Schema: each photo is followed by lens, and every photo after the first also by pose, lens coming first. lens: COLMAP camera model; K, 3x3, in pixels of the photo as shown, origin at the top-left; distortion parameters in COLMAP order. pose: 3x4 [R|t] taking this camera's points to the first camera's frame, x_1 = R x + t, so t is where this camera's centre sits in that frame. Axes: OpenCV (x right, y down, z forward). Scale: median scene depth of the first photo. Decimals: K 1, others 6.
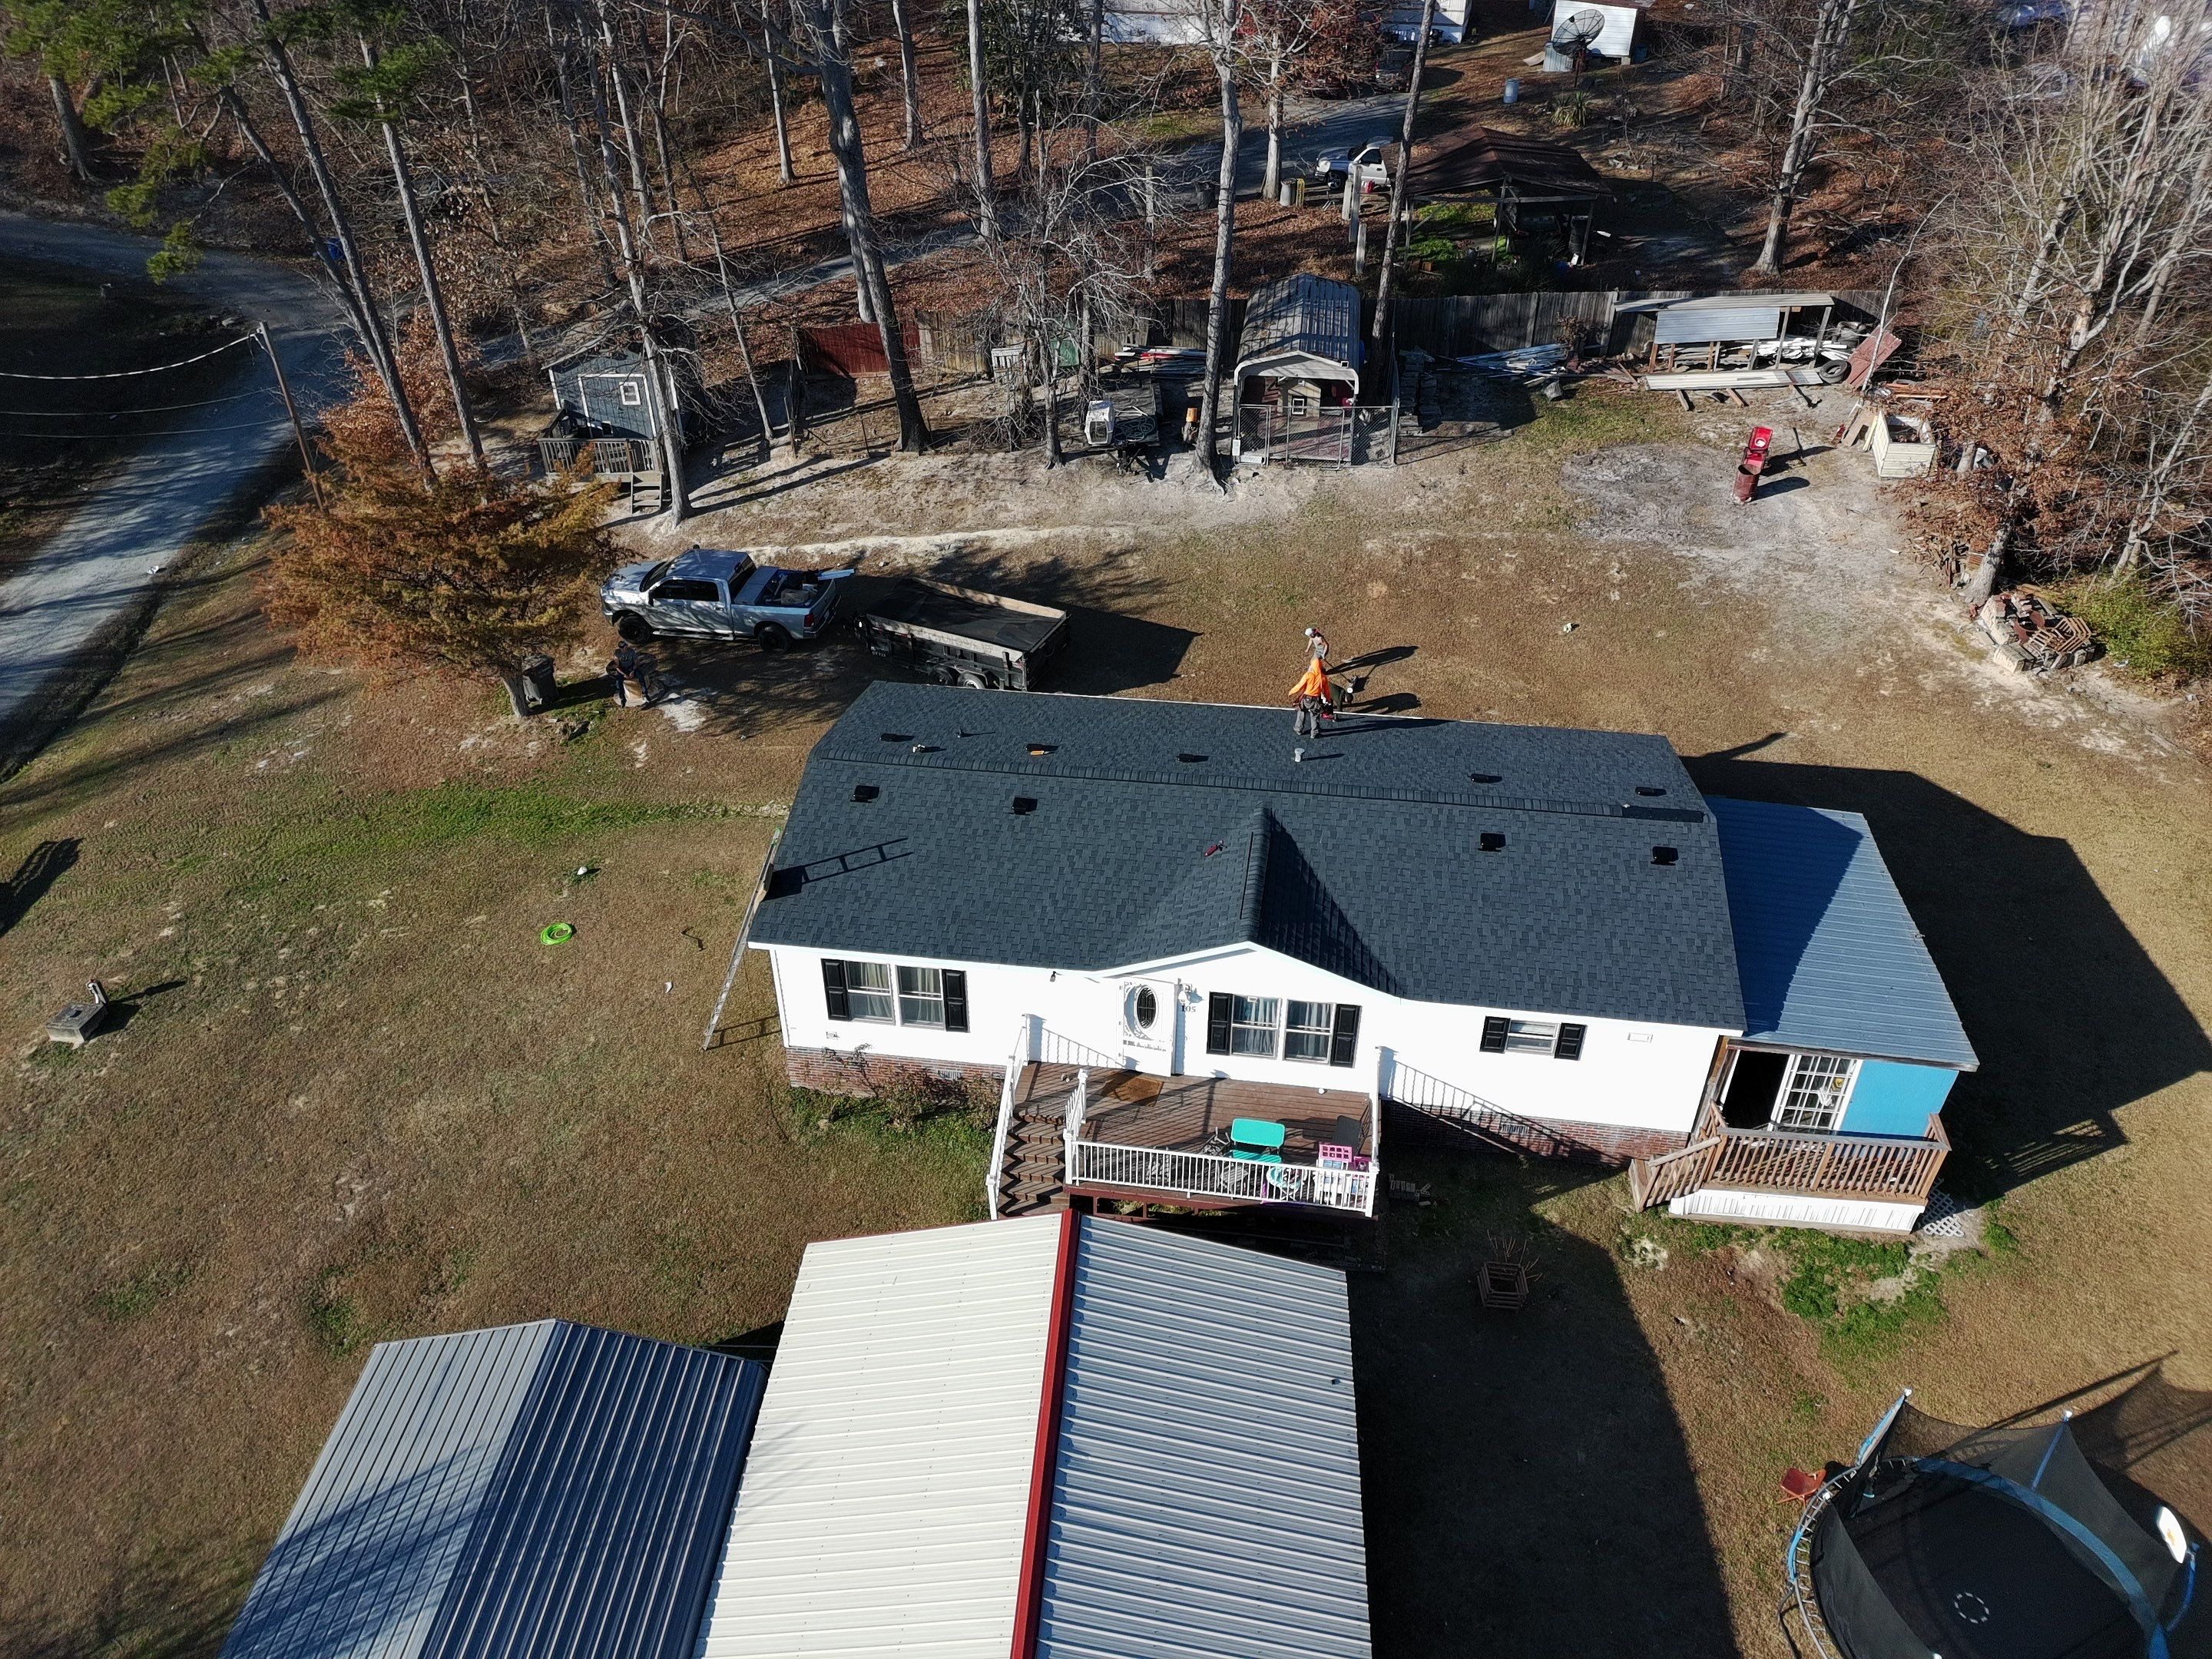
lens RADIAL K [[1585.1, 0, 1106.0], [0, 1585.1, 829.5], [0, 0, 1]] dist [0.032539, -0.039514]
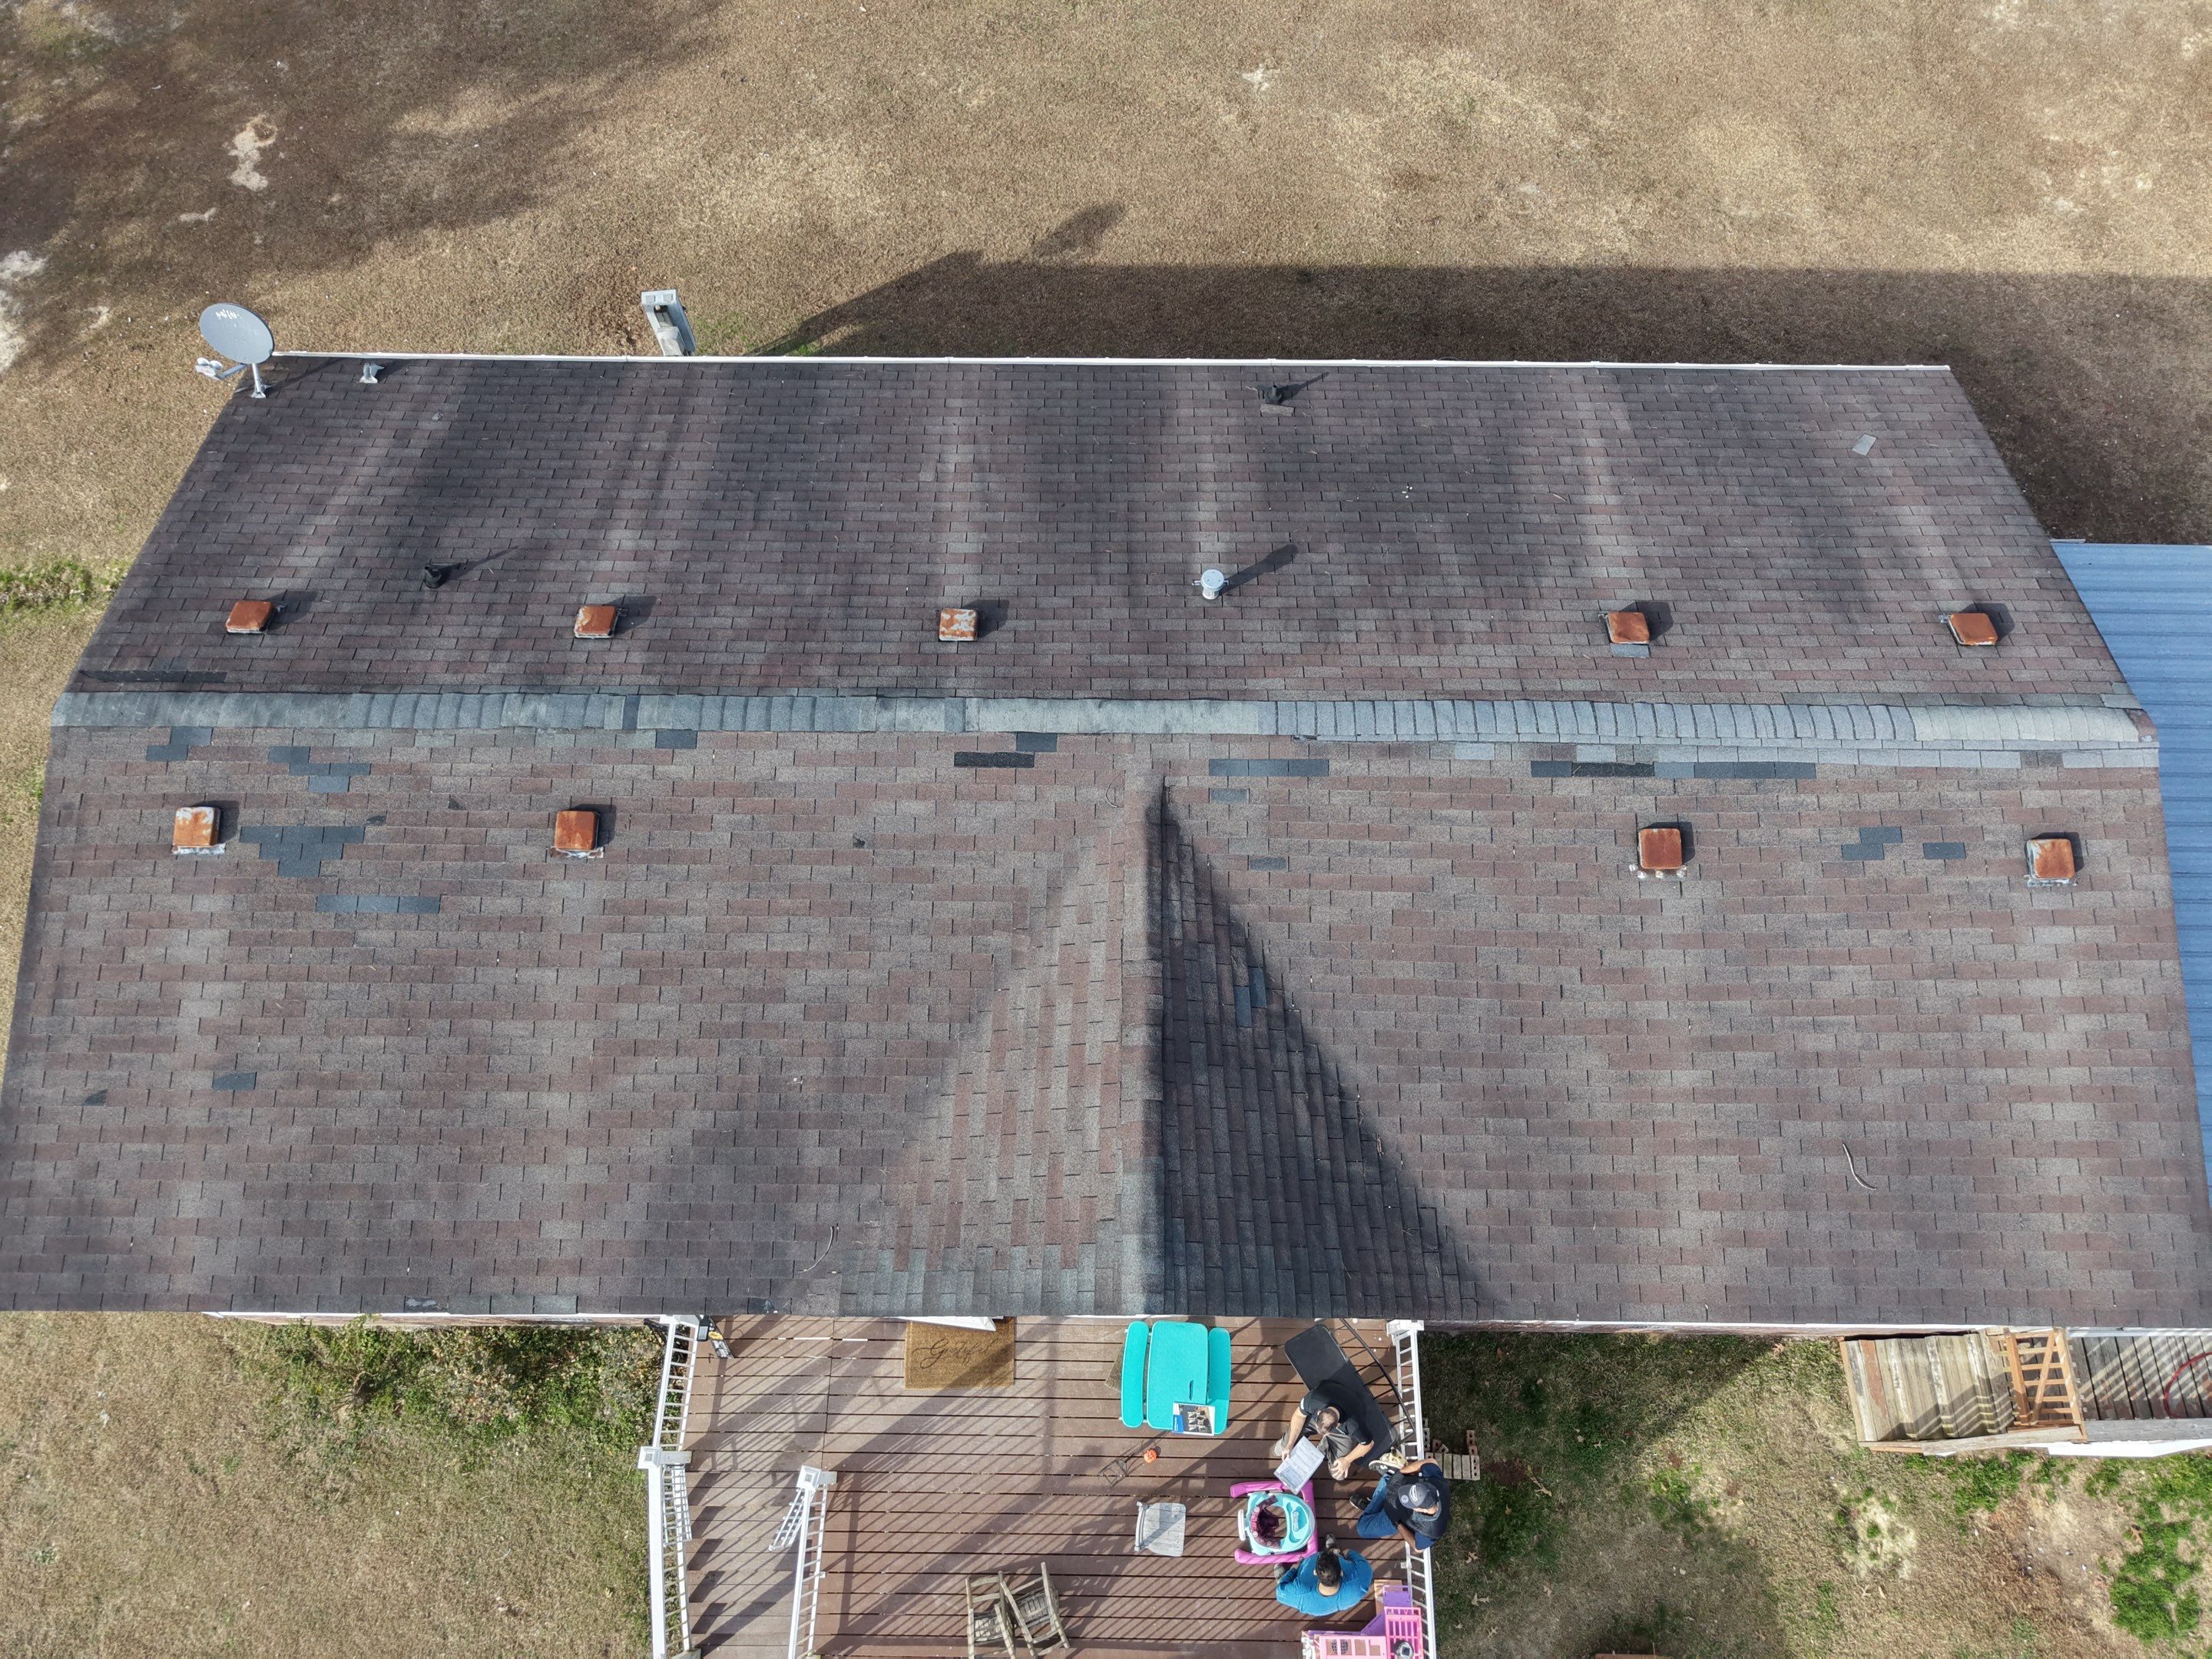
lens RADIAL K [[1585.1, 0, 1106.0], [0, 1585.1, 829.5], [0, 0, 1]] dist [0.032539, -0.039514]
pose [[0.991337, -0.113927, 0.065351, 0.062358], [0.066989, 0.866579, 0.494524, -0.241721], [-0.112972, -0.485862, 0.866704, 0.662074]]
